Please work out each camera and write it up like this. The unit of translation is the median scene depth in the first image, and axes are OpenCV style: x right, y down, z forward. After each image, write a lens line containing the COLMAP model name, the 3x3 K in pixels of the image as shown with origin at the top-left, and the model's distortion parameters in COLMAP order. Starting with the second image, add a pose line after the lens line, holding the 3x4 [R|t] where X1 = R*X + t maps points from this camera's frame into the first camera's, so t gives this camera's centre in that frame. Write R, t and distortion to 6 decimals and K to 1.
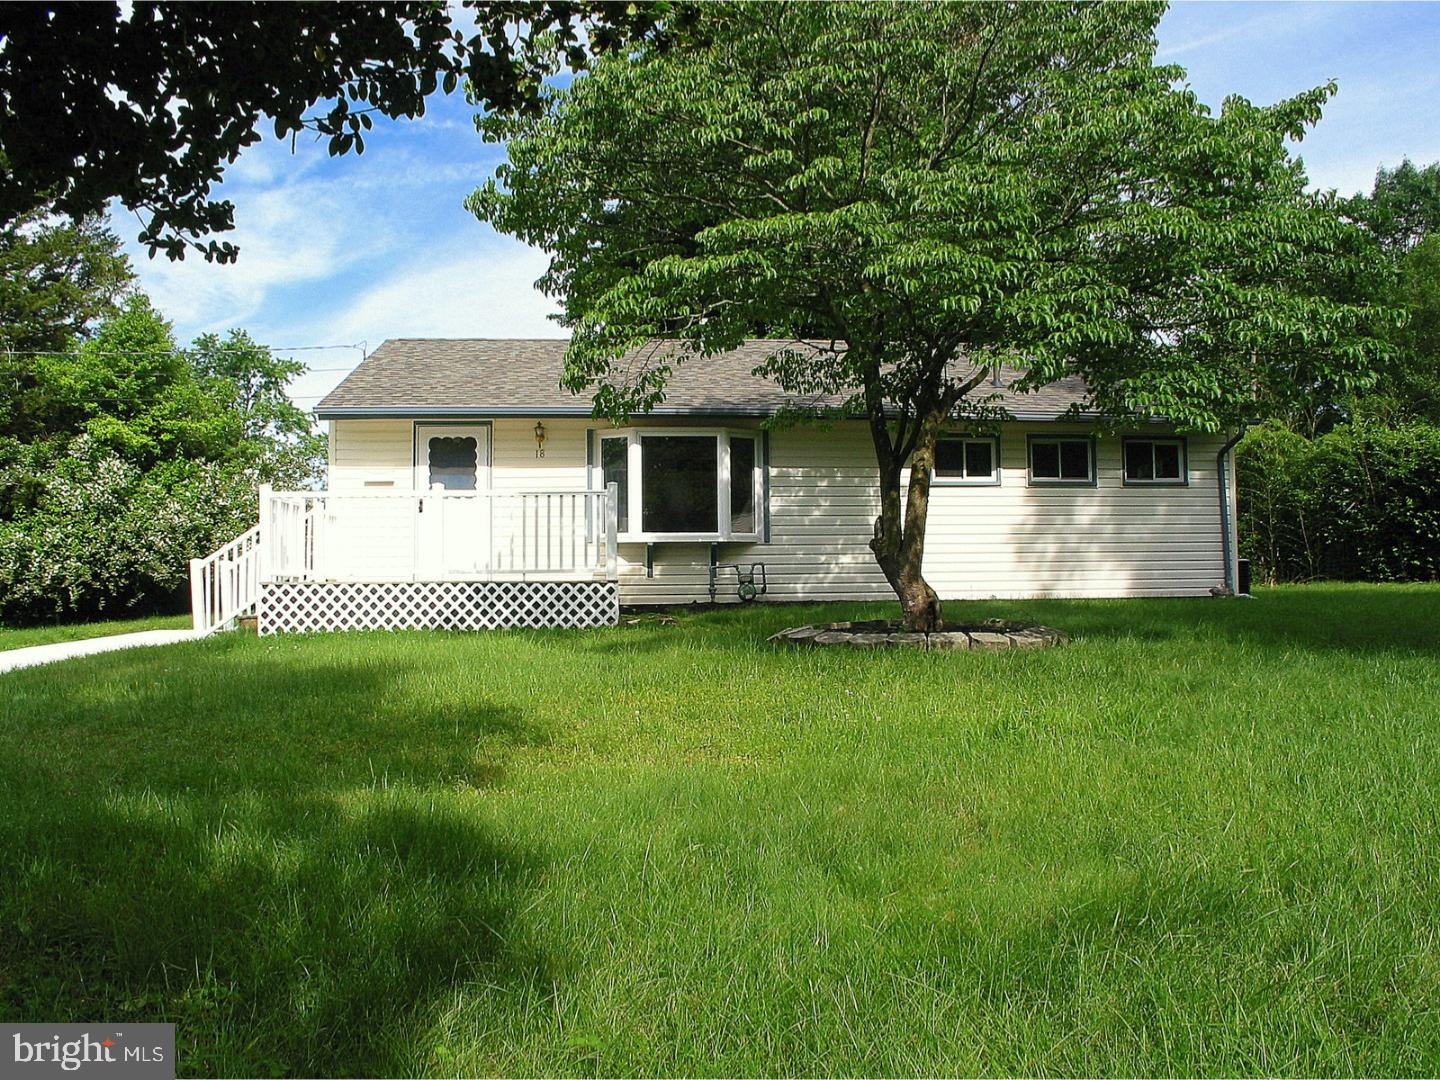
lens RADIAL K [[1185.4, 0, 720.8], [0, 1185.4, 558.0], [0, 0, 1]] dist [-0.130152, 0.018655]
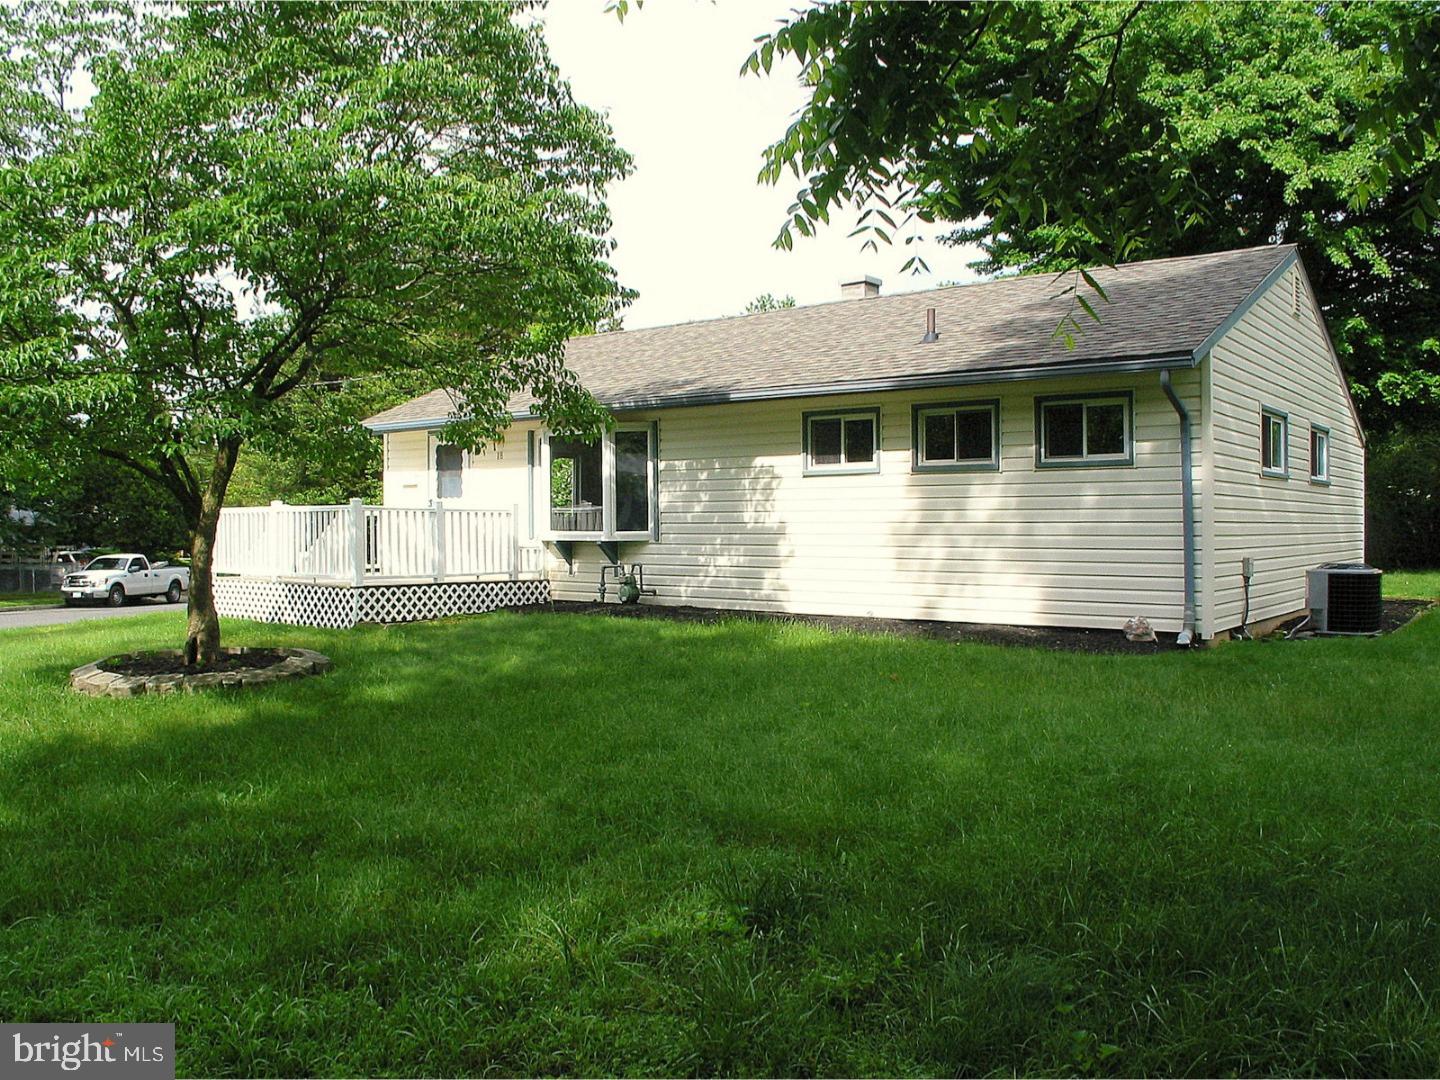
lens RADIAL K [[1185.4, 0, 720.8], [0, 1185.4, 558.0], [0, 0, 1]] dist [-0.130152, 0.018655]
pose [[0.718070, 0.028080, -0.695404, 0.713698], [0.013128, 0.998462, 0.053873, -0.048581], [0.695847, -0.047813, 0.716597, 0.355494]]
